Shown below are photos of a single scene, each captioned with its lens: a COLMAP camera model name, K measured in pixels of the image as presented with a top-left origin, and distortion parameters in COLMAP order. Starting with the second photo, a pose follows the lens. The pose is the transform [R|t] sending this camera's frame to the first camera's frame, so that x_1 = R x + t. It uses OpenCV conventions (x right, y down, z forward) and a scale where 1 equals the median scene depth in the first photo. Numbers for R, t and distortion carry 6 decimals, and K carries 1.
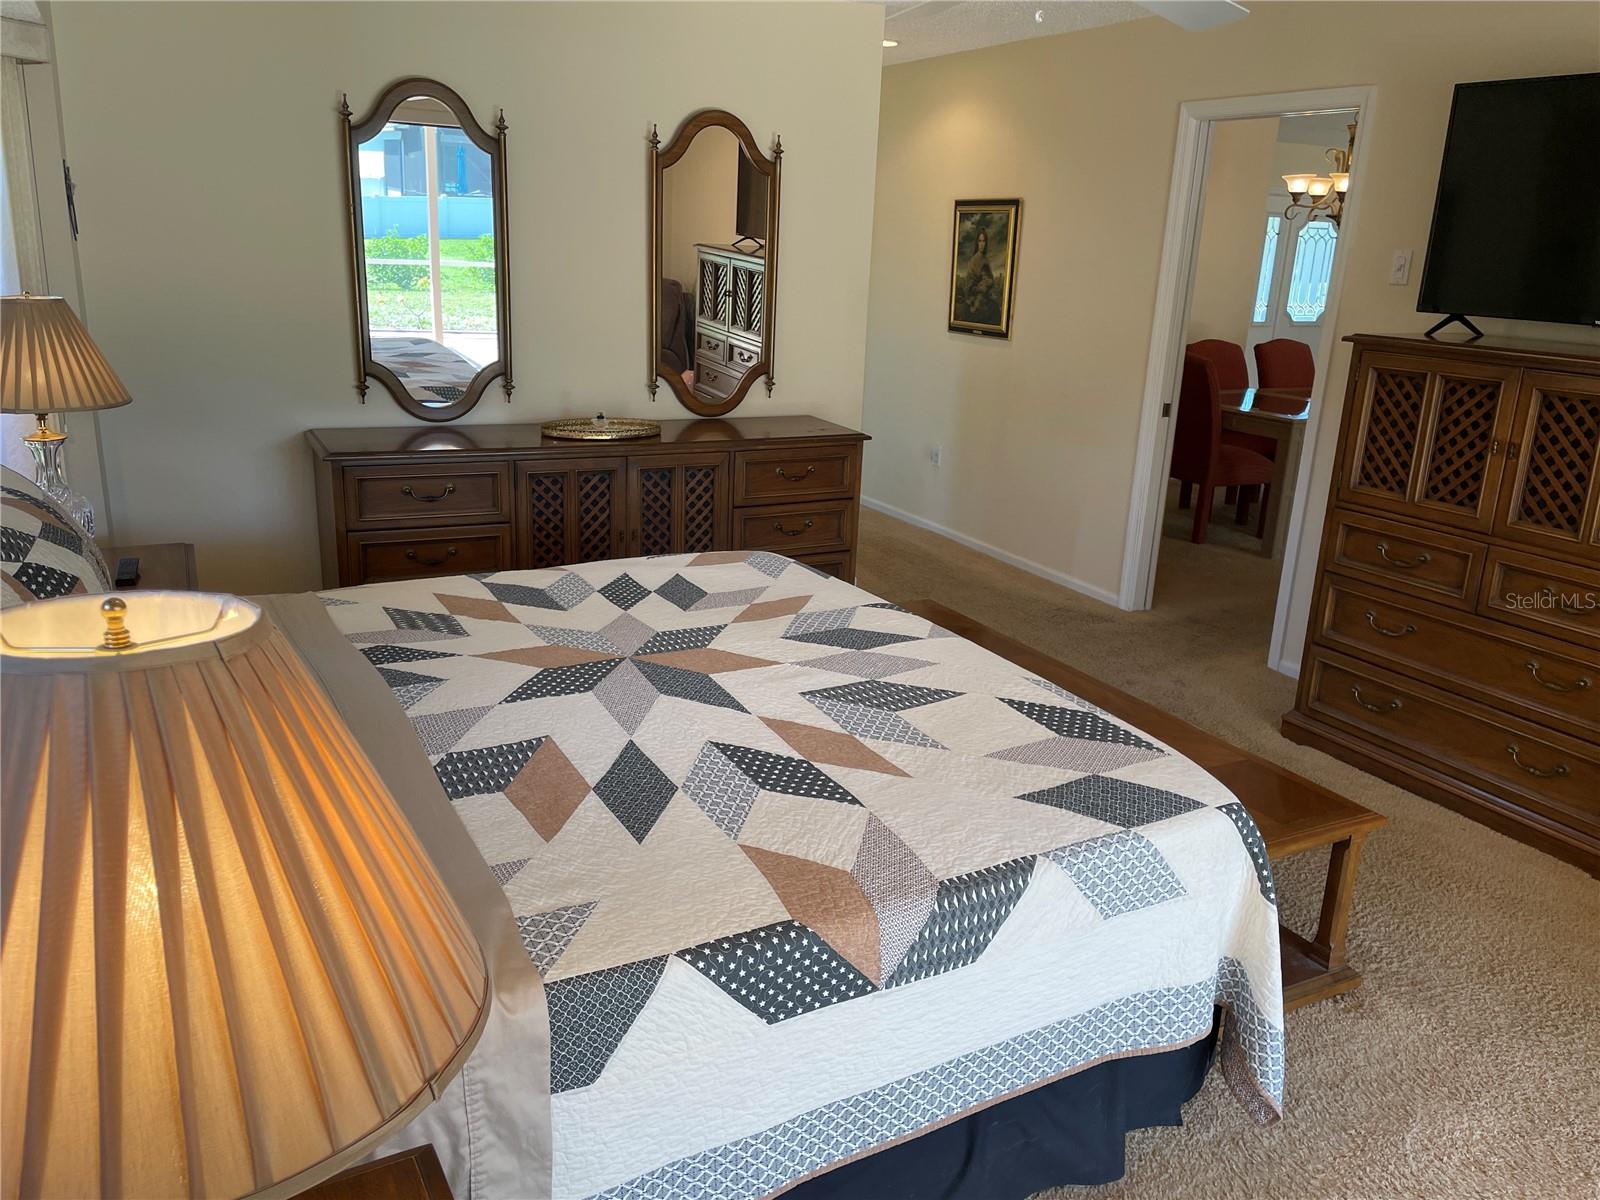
lens RADIAL K [[1211.2, 0, 802.7], [0, 1211.2, 592.2], [0, 0, 1]] dist [0.109315, -0.149770]
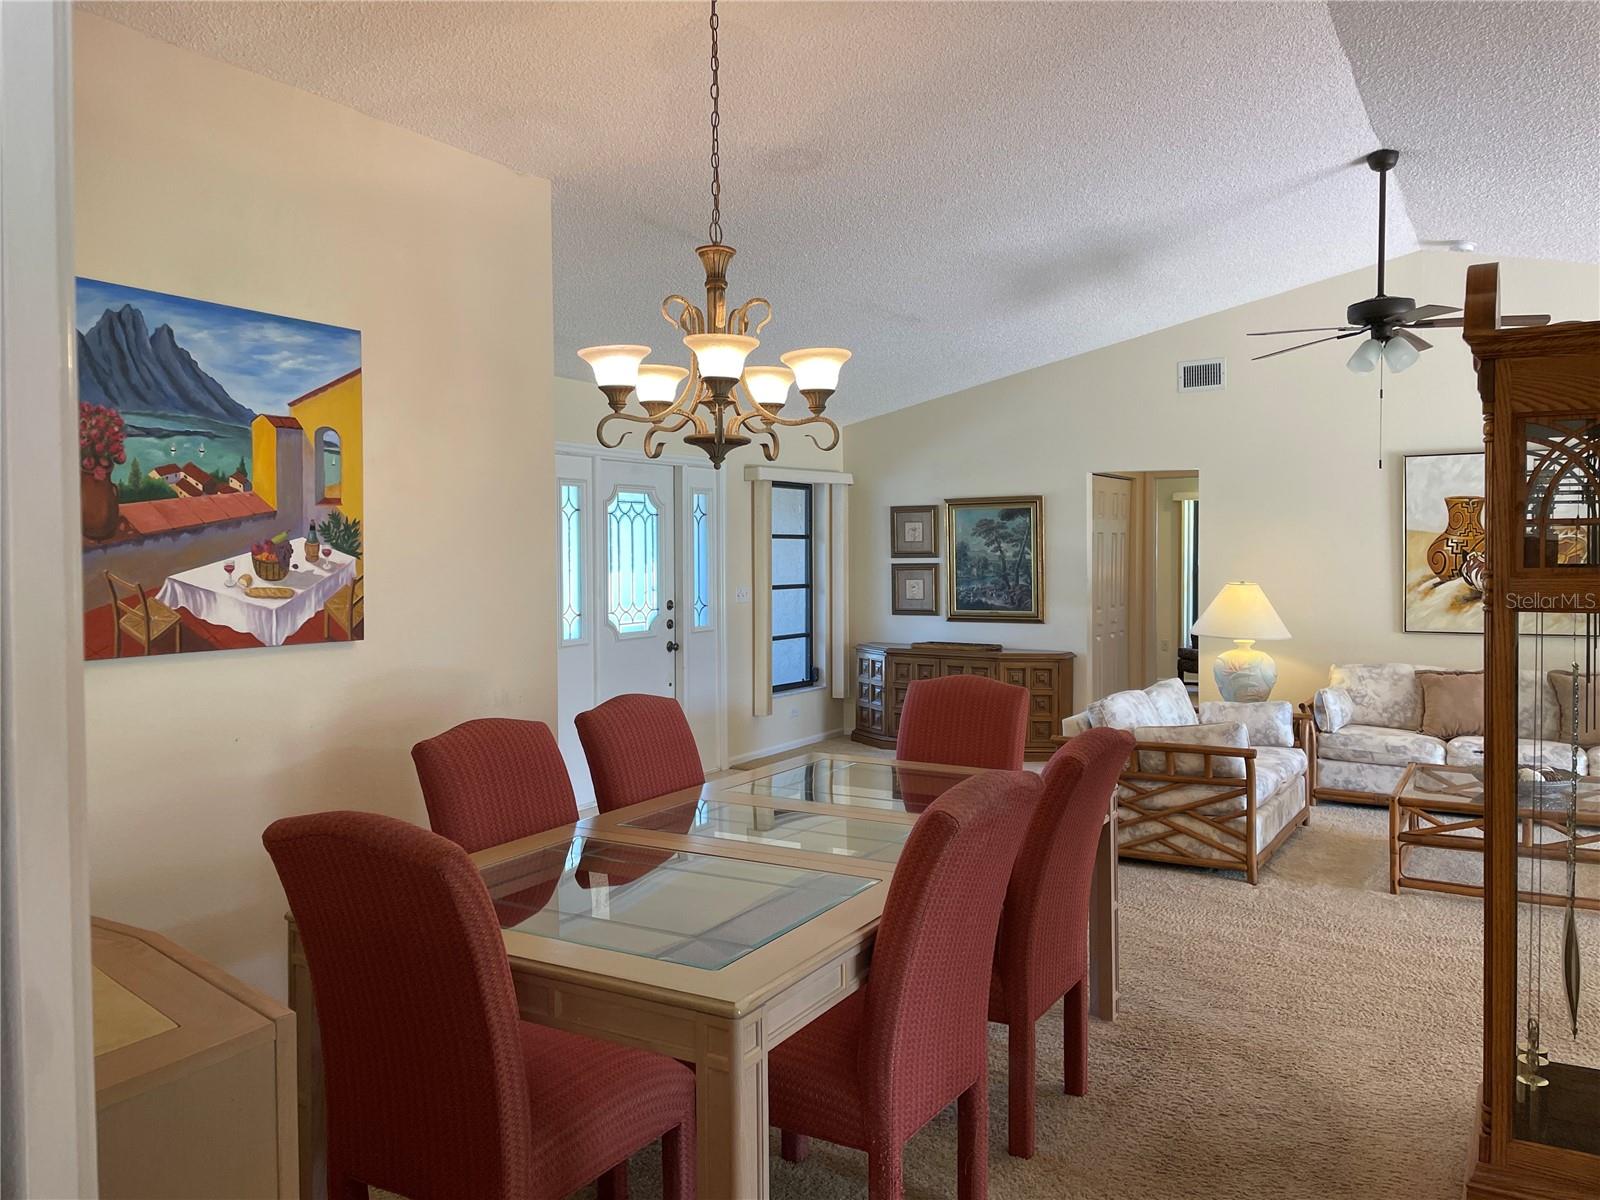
lens RADIAL K [[1213.5, 0, 826.7], [0, 1213.5, 581.3], [0, 0, 1]] dist [0.124303, -0.182901]
pose [[0.845318, -0.063259, 0.530504, 0.206095], [0.190044, 0.963624, -0.187915, -0.145959], [-0.499319, 0.259668, 0.826591, 0.557300]]
